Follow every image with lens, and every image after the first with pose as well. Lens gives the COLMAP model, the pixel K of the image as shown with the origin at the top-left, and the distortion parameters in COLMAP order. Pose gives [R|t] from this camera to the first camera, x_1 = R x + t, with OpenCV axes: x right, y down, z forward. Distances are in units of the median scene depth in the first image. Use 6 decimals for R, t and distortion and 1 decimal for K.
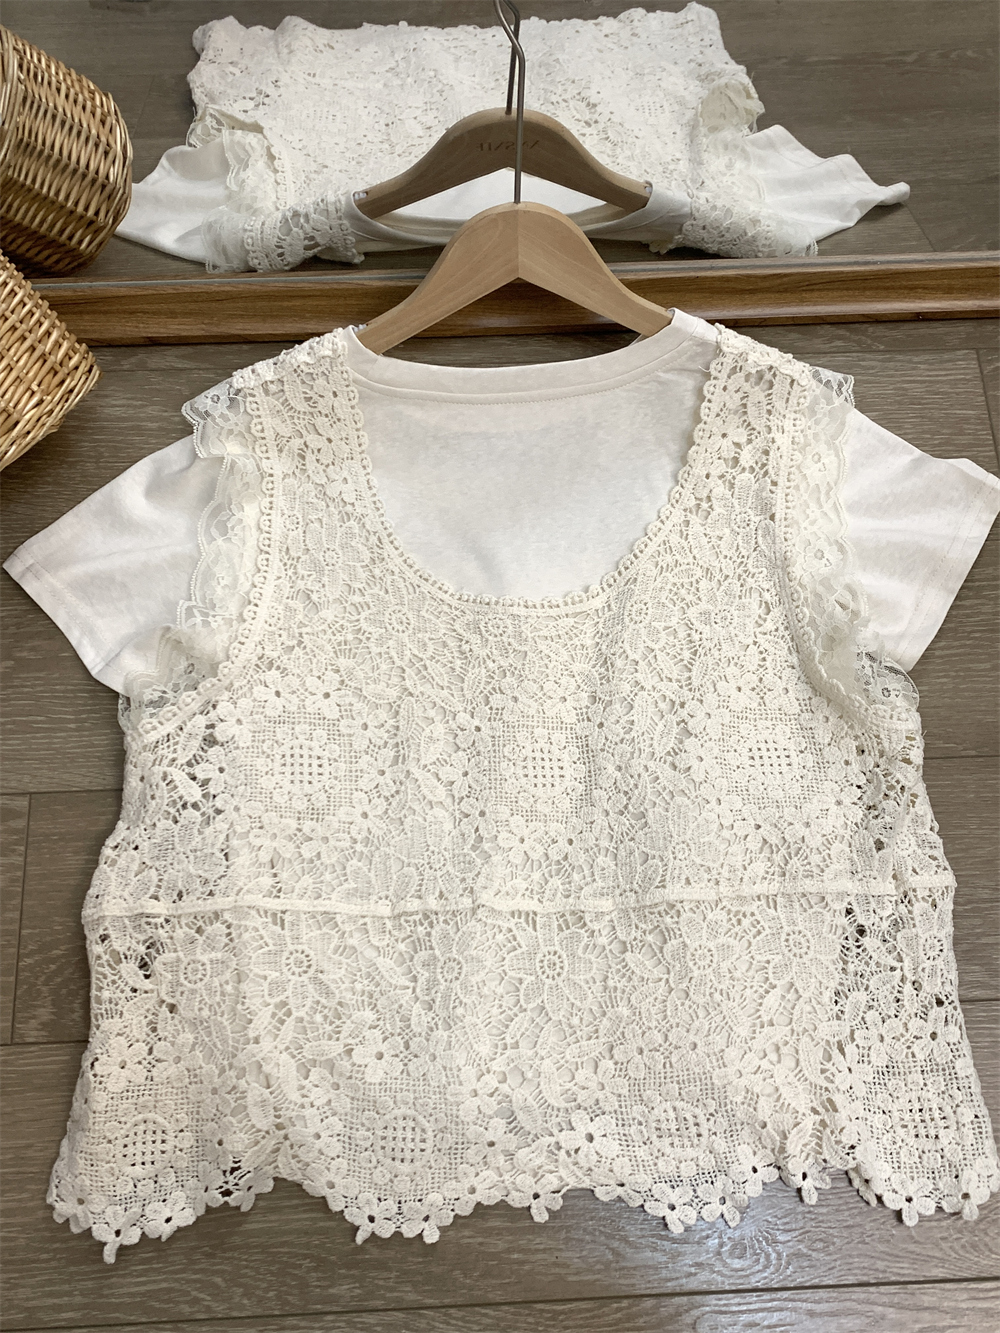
lens RADIAL K [[1264.6, 0, 503.1], [0, 1264.6, 671.8], [0, 0, 1]] dist [-0.006182, 0.000000]
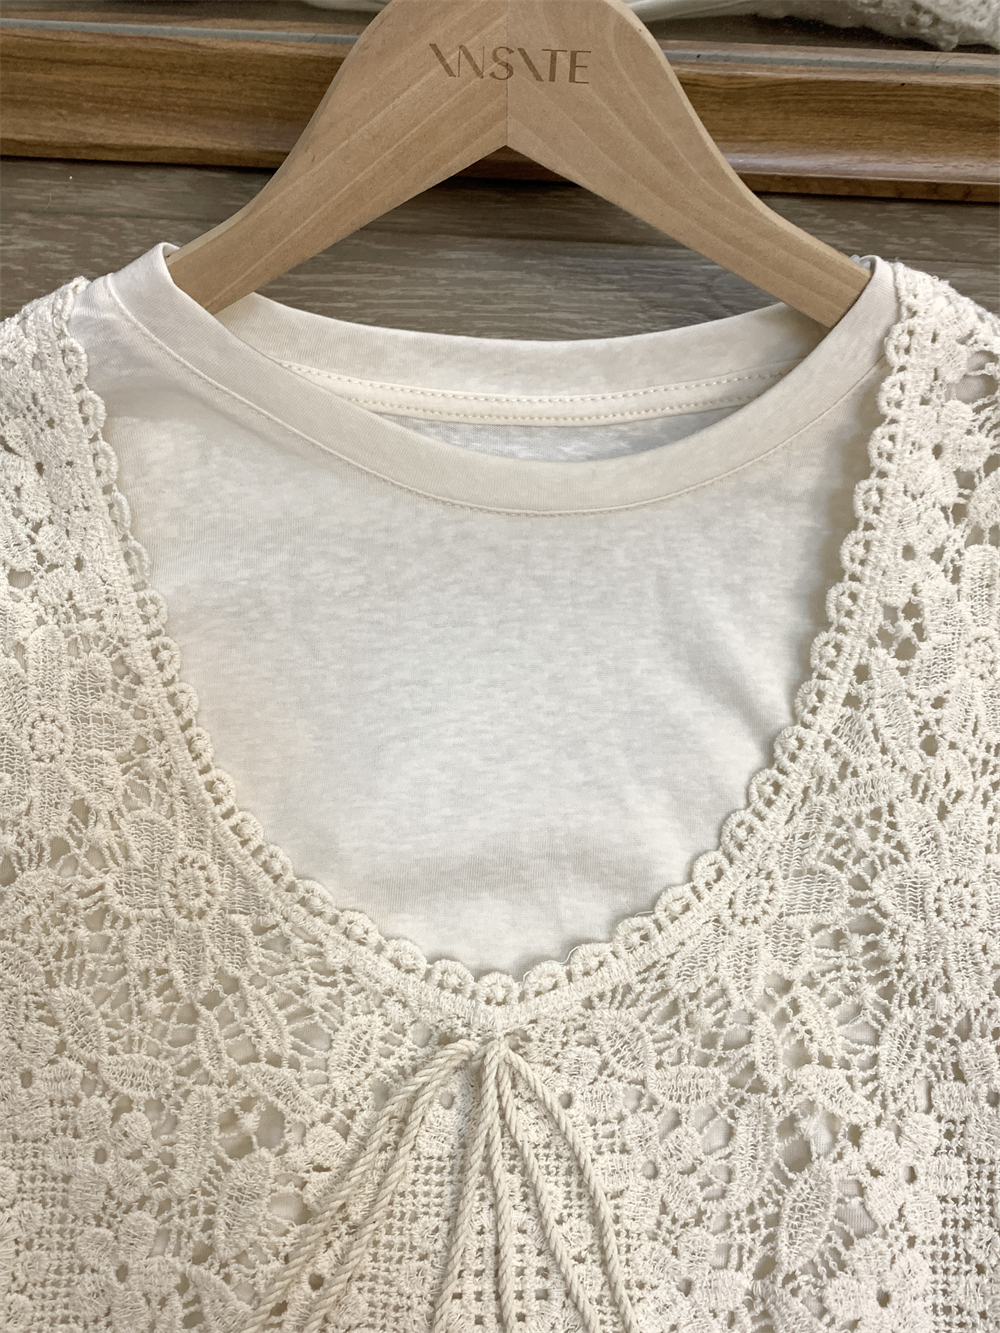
lens RADIAL K [[1264.6, 0, 502.6], [0, 1264.6, 653.4], [0, 0, 1]] dist [-0.006182, 0.000000]
pose [[0.994883, 0.091674, -0.042466, 0.045527], [-0.090614, 0.995540, 0.026240, -0.100401], [0.044682, -0.022257, 0.998753, 0.522789]]
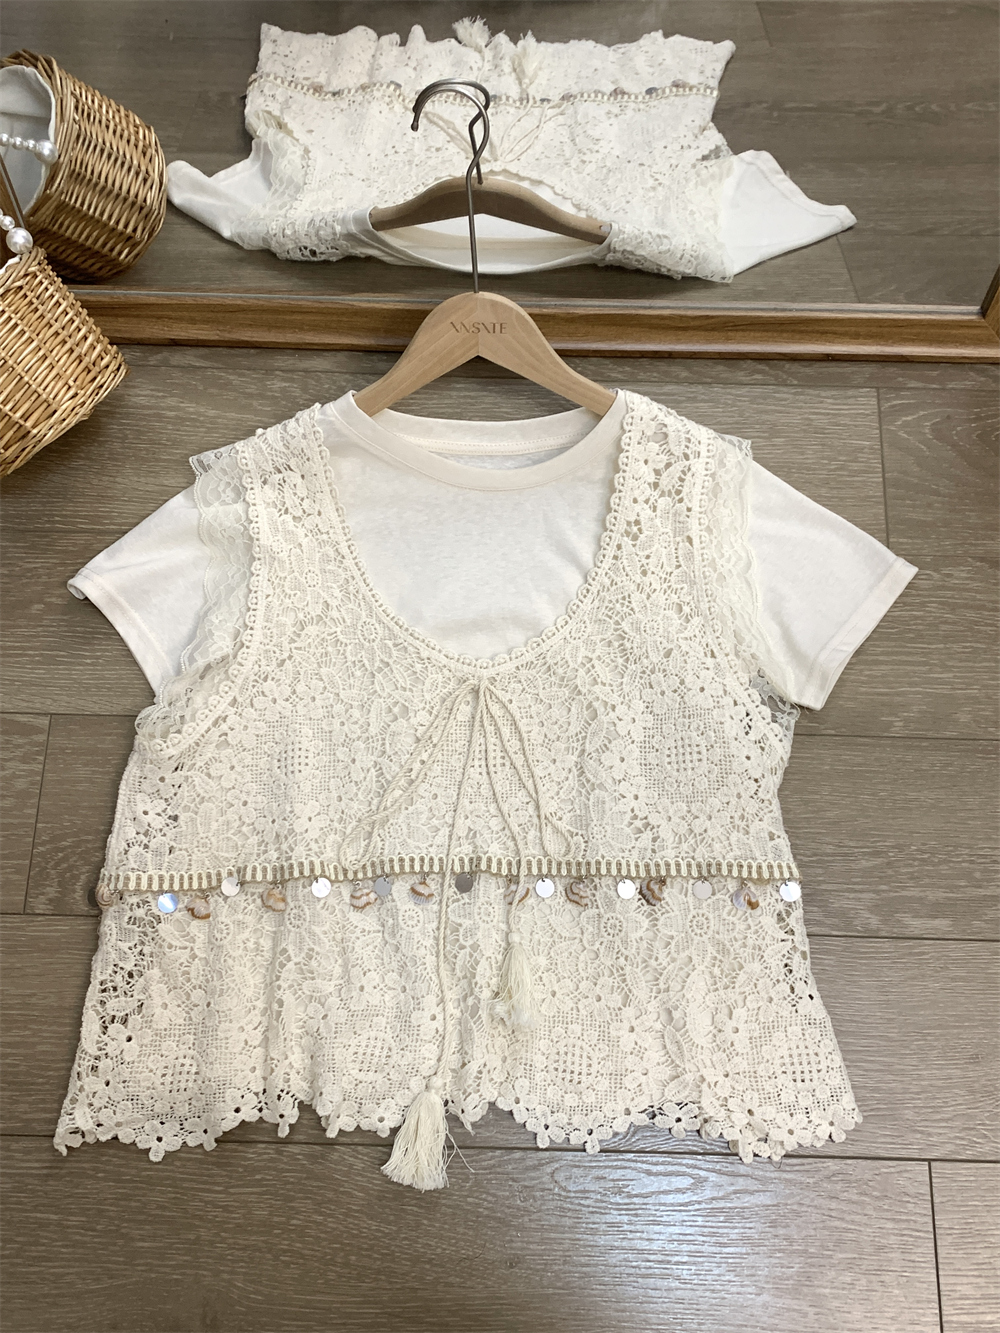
lens RADIAL K [[1264.6, 0, 508.2], [0, 1264.6, 672.7], [0, 0, 1]] dist [-0.006182, 0.000000]
pose [[0.997461, 0.064553, -0.030066, 0.092000], [-0.063690, 0.997553, 0.028827, -0.006364], [0.031853, -0.026839, 0.999132, -0.187564]]
